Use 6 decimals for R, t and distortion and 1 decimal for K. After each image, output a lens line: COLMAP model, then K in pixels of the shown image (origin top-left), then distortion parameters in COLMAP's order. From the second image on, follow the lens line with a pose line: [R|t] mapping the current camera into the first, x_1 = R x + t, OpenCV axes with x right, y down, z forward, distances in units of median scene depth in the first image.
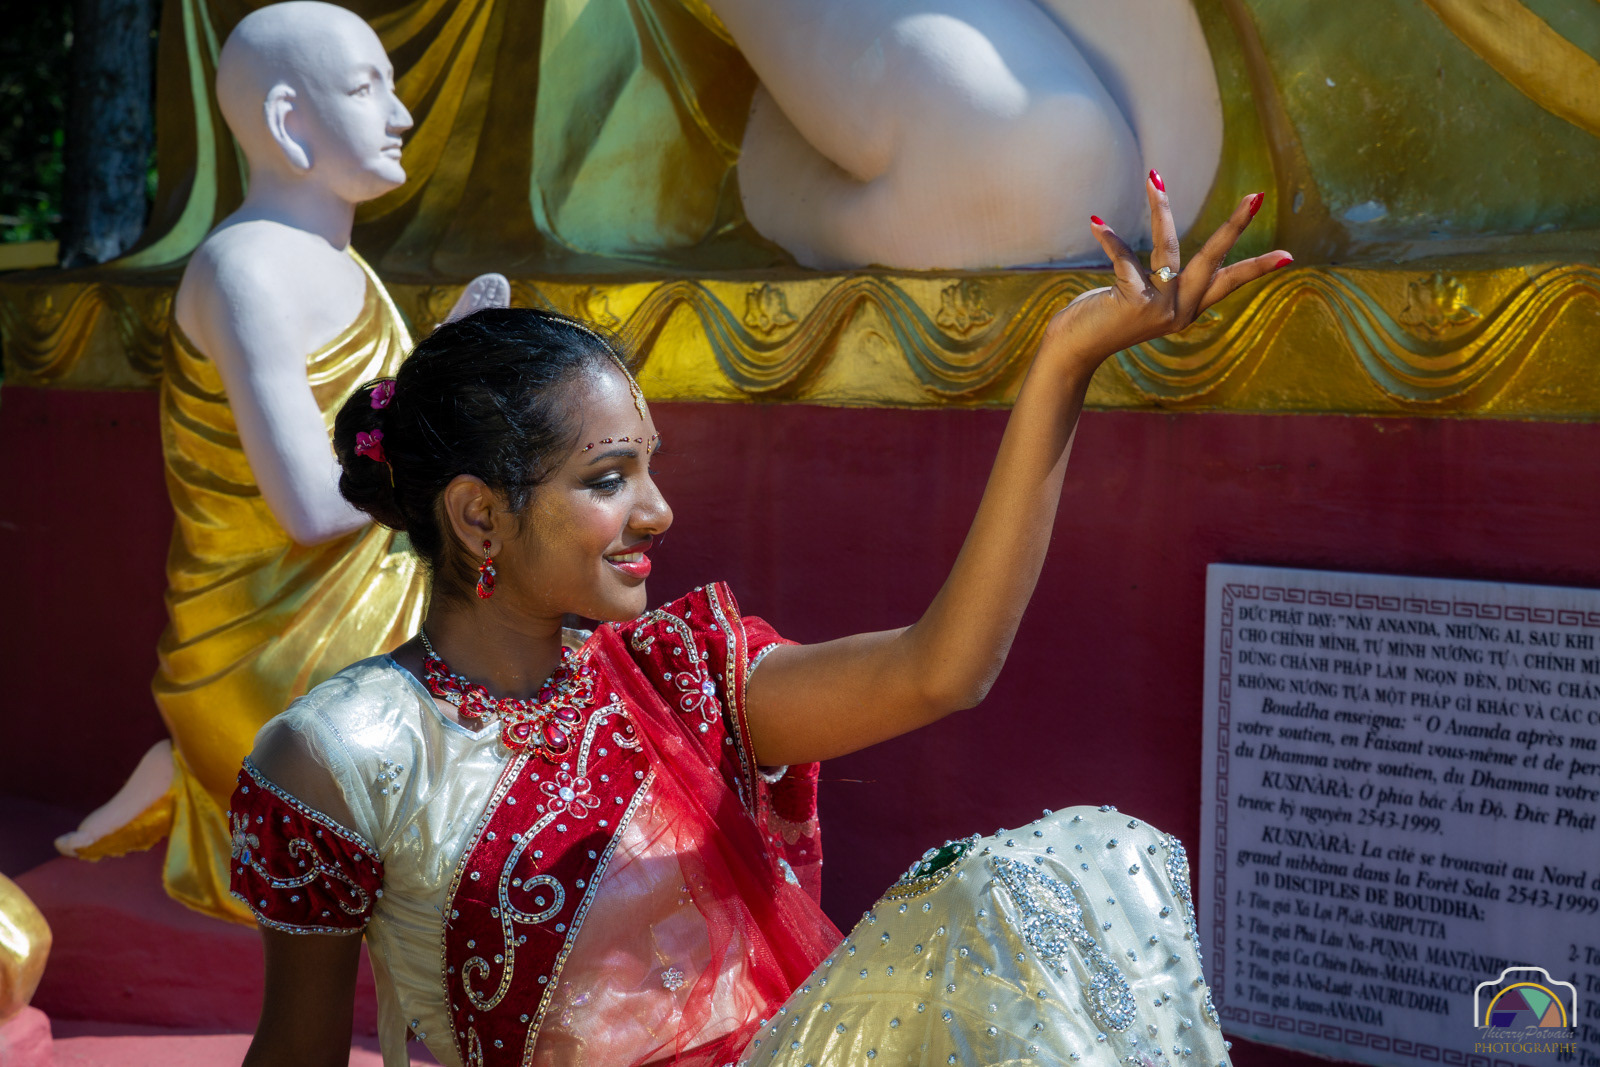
lens RADIAL K [[2988.4, 0, 801.6], [0, 2988.4, 537.8], [0, 0, 1]] dist [0.229270, 0.000000]
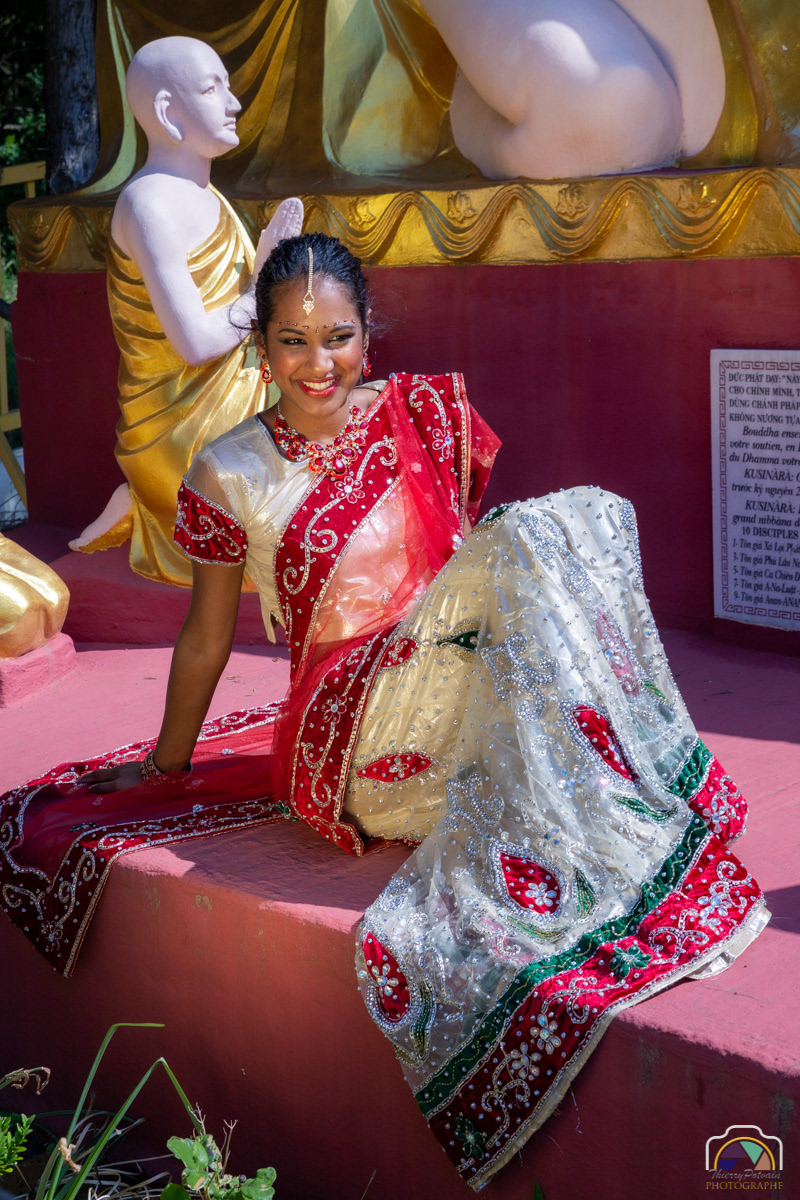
lens RADIAL K [[2241.3, 0, 396.2], [0, 2241.3, 608.4], [0, 0, 1]] dist [0.229270, 0.000000]
pose [[0.993982, -0.041950, -0.101195, 0.074937], [0.053836, 0.991584, 0.117743, -0.005608], [0.095404, -0.122483, 0.987875, -0.280493]]
